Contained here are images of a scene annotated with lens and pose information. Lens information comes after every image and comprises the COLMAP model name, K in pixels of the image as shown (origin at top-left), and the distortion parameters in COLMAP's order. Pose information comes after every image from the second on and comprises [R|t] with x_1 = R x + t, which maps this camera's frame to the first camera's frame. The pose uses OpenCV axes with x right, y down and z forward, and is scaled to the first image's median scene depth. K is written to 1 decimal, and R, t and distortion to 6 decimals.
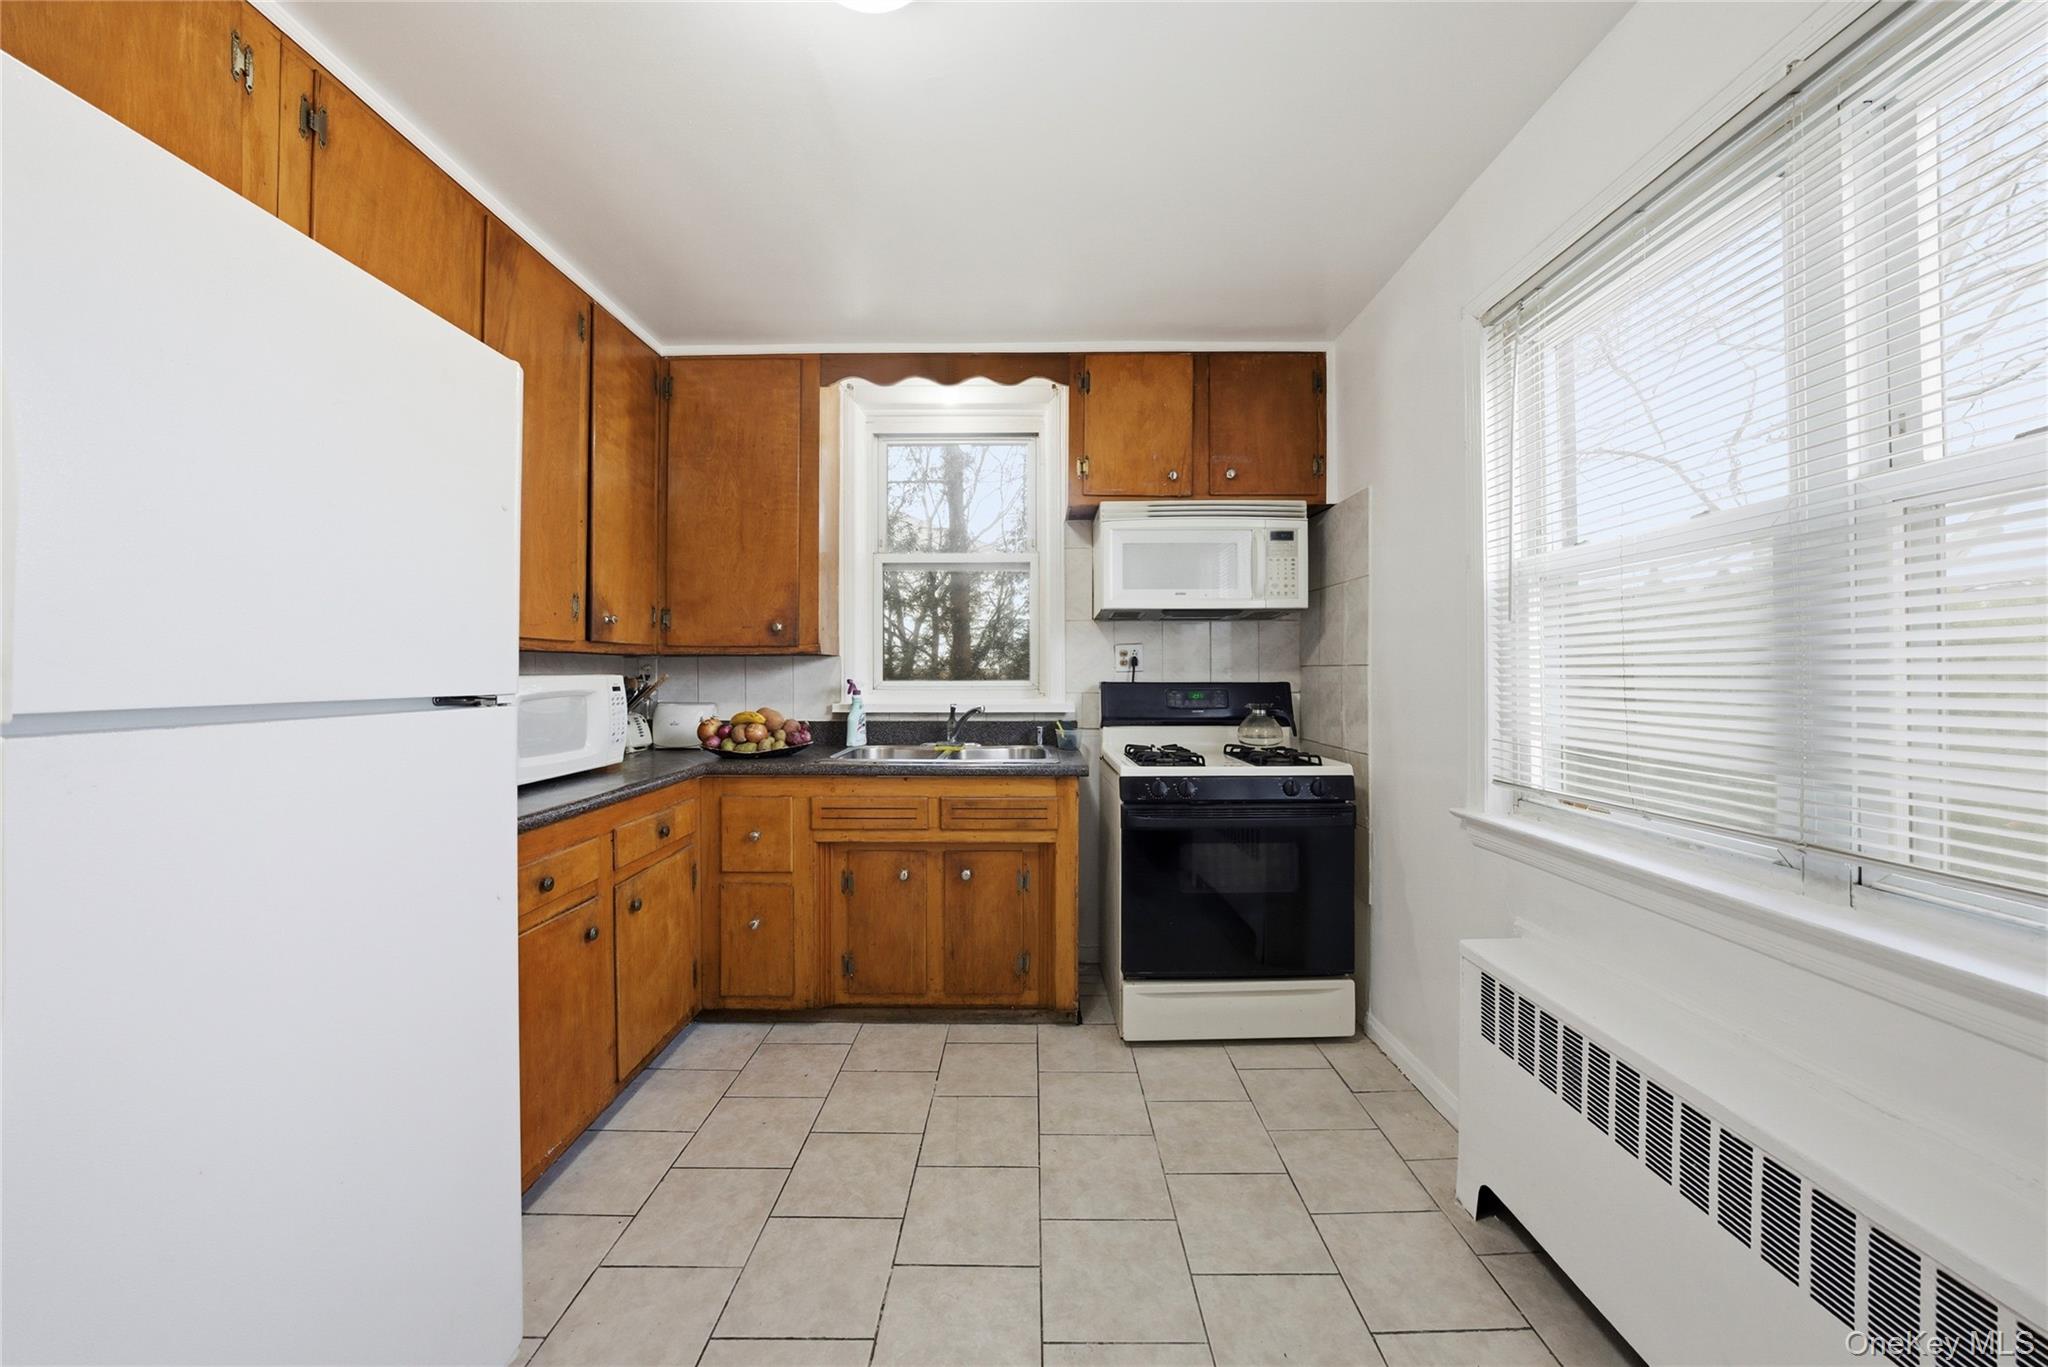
lens RADIAL K [[754.8, 0, 1019.0], [0, 754.8, 669.9], [0, 0, 1]] dist [-0.029921, 0.006528]
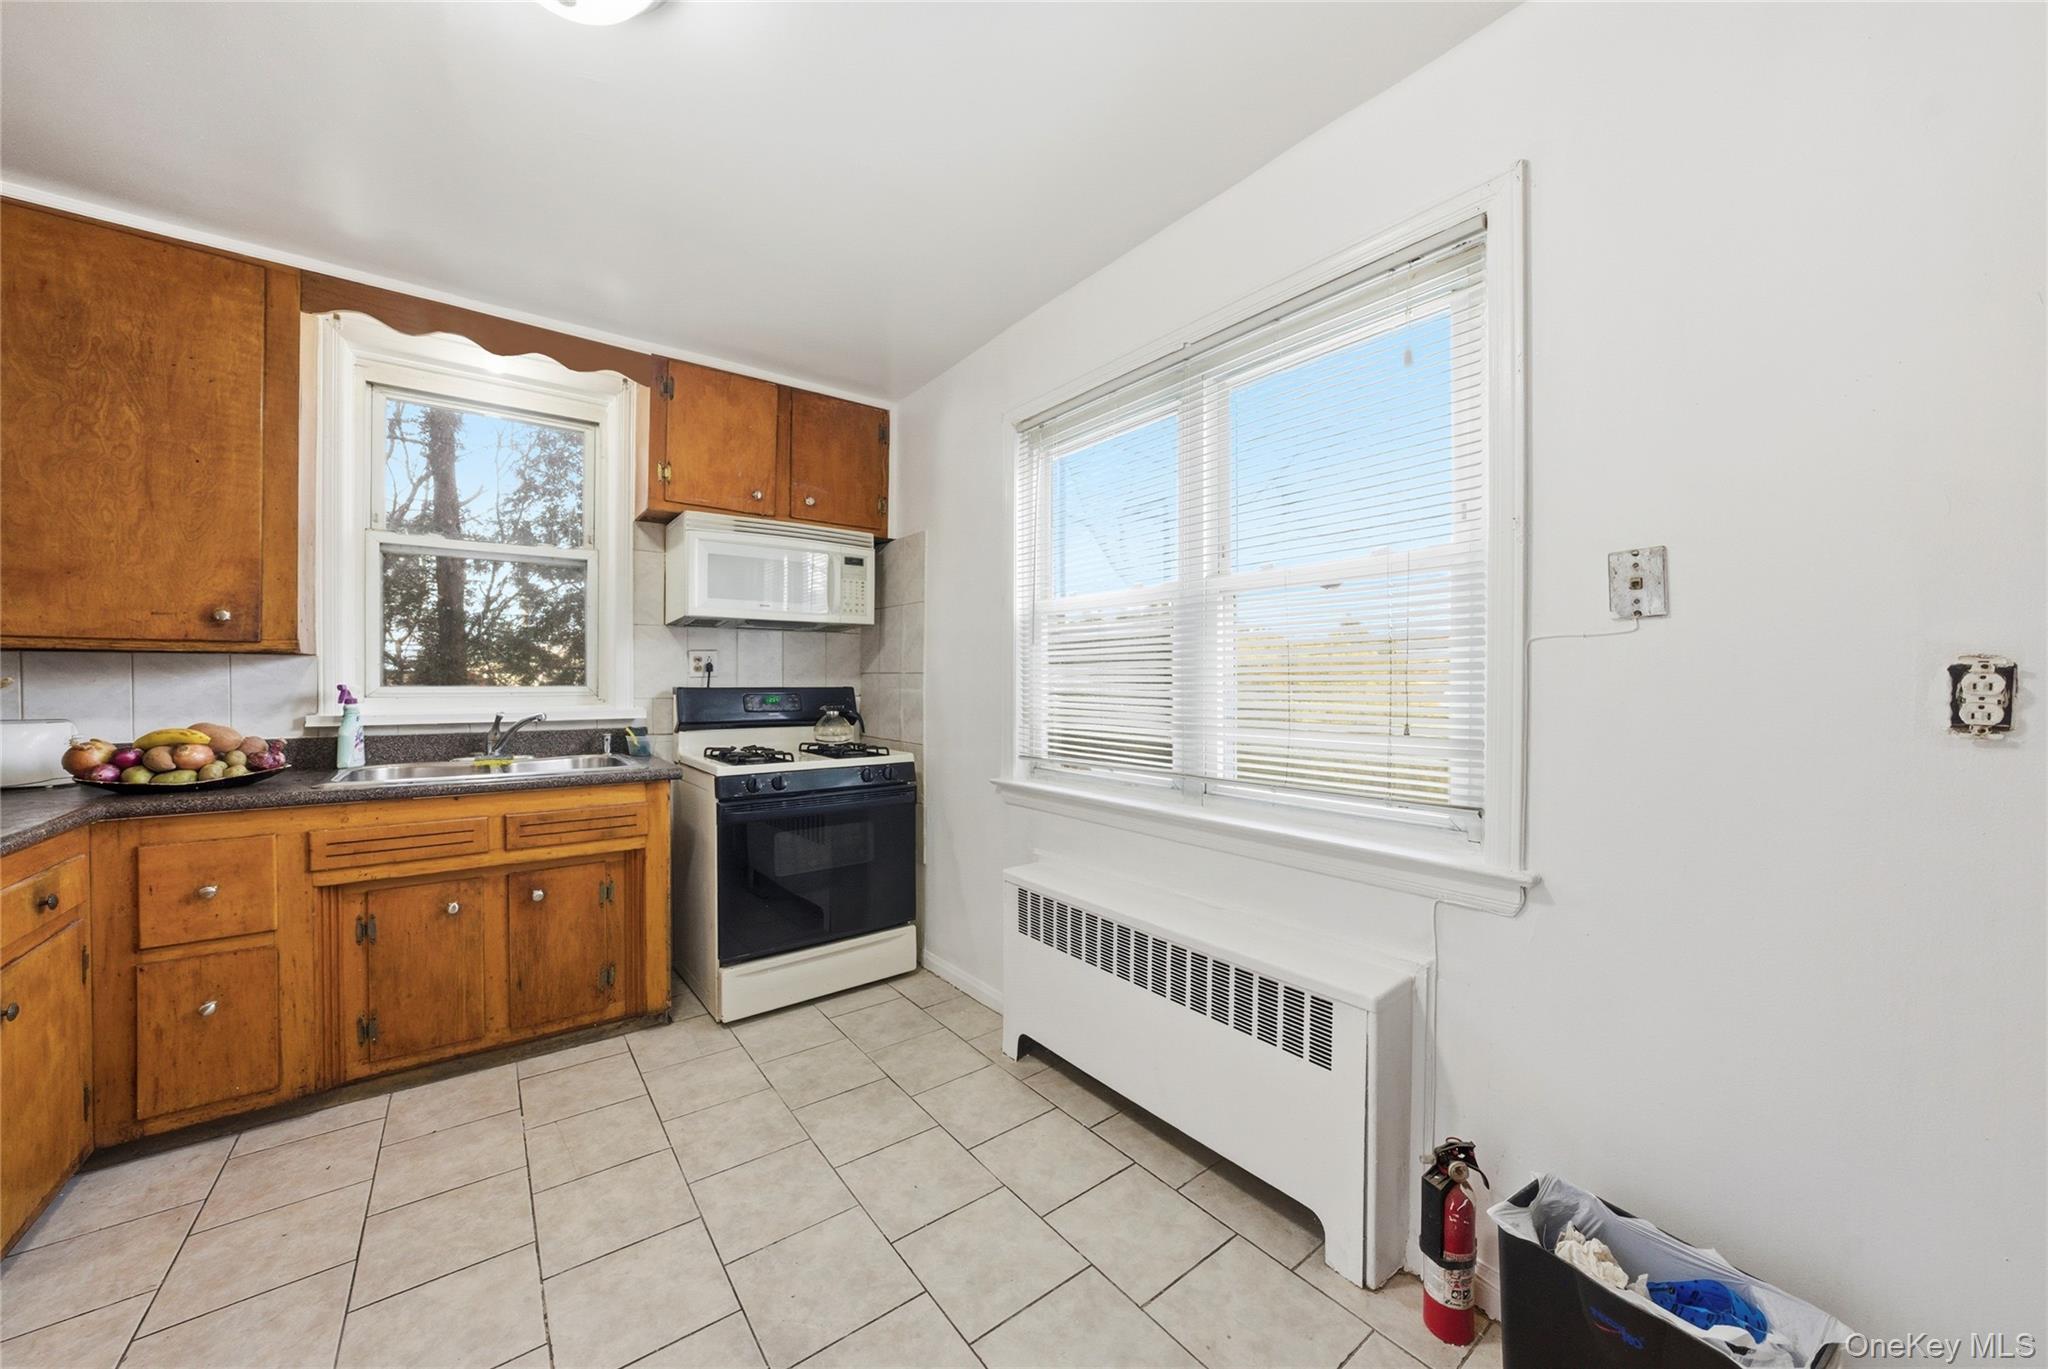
lens RADIAL K [[742.8, 0, 1045.5], [0, 742.8, 686.2], [0, 0, 1]] dist [-0.028847, 0.006032]
pose [[0.780085, -0.001969, 0.625671, -0.143962], [-0.007105, 0.999903, 0.012005, -0.000853], [-0.625634, -0.013810, 0.779995, -0.089557]]
